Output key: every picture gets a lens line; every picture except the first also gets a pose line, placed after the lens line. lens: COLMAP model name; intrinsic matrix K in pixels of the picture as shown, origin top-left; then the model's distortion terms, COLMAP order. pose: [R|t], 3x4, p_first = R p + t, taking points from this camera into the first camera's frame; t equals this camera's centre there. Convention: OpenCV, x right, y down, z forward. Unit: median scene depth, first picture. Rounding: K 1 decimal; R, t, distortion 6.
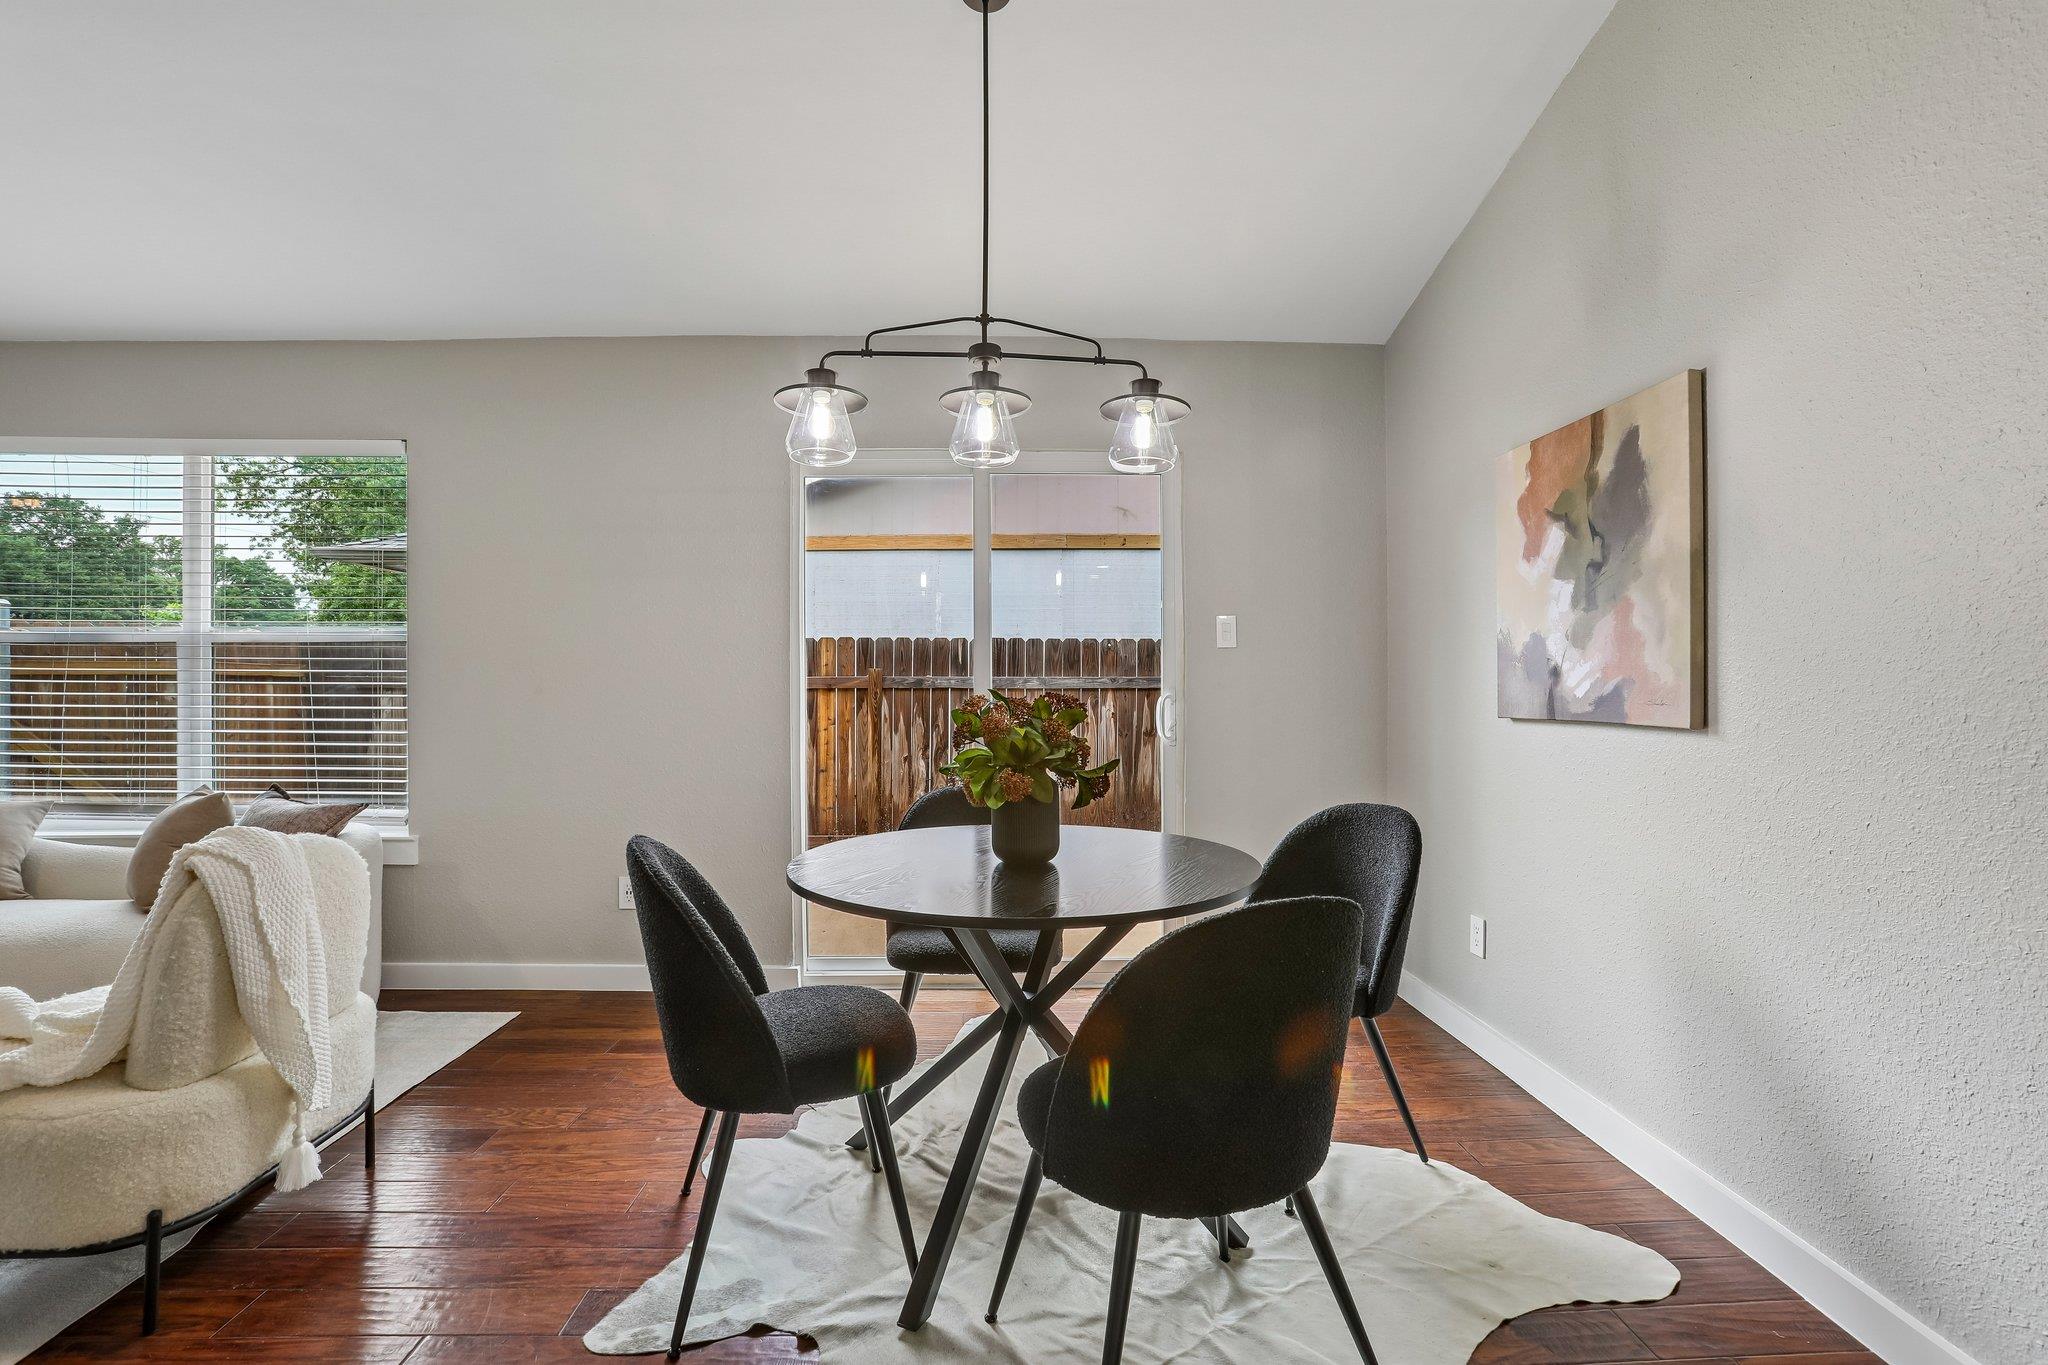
lens RADIAL K [[927.4, 0, 1024.0], [0, 927.4, 682.5], [0, 0, 1]] dist [-0.068572, 0.024530]
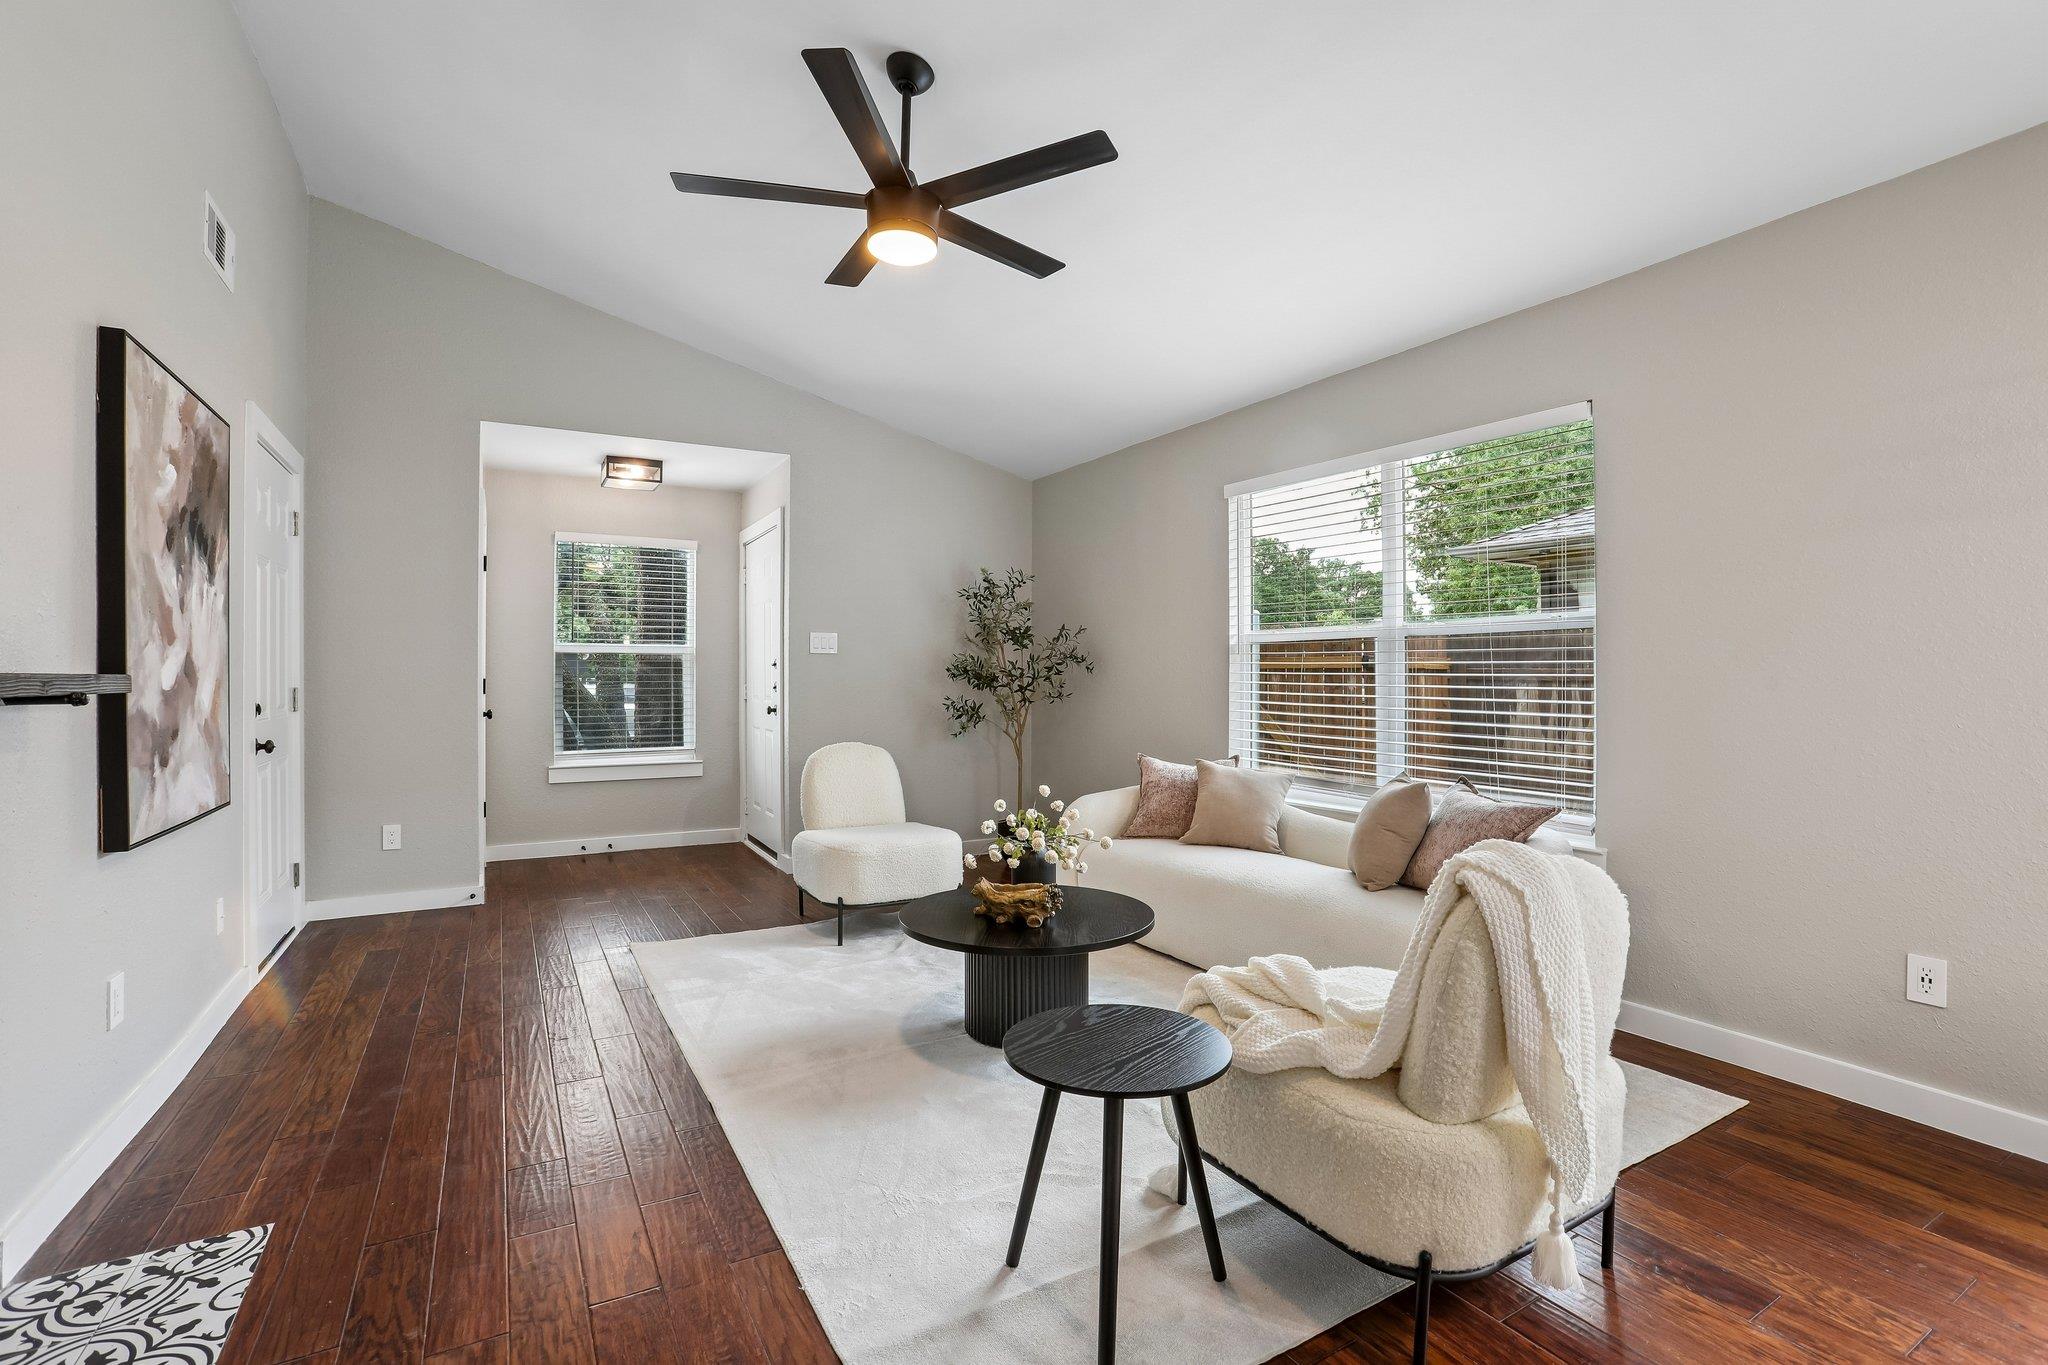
lens RADIAL K [[927.4, 0, 1024.0], [0, 927.4, 682.5], [0, 0, 1]] dist [-0.068572, 0.024530]
pose [[0.470547, 0.007202, -0.882346, -0.185995], [-0.000158, 0.999967, 0.008078, 0.001071], [0.882375, -0.003662, 0.470533, 0.101262]]
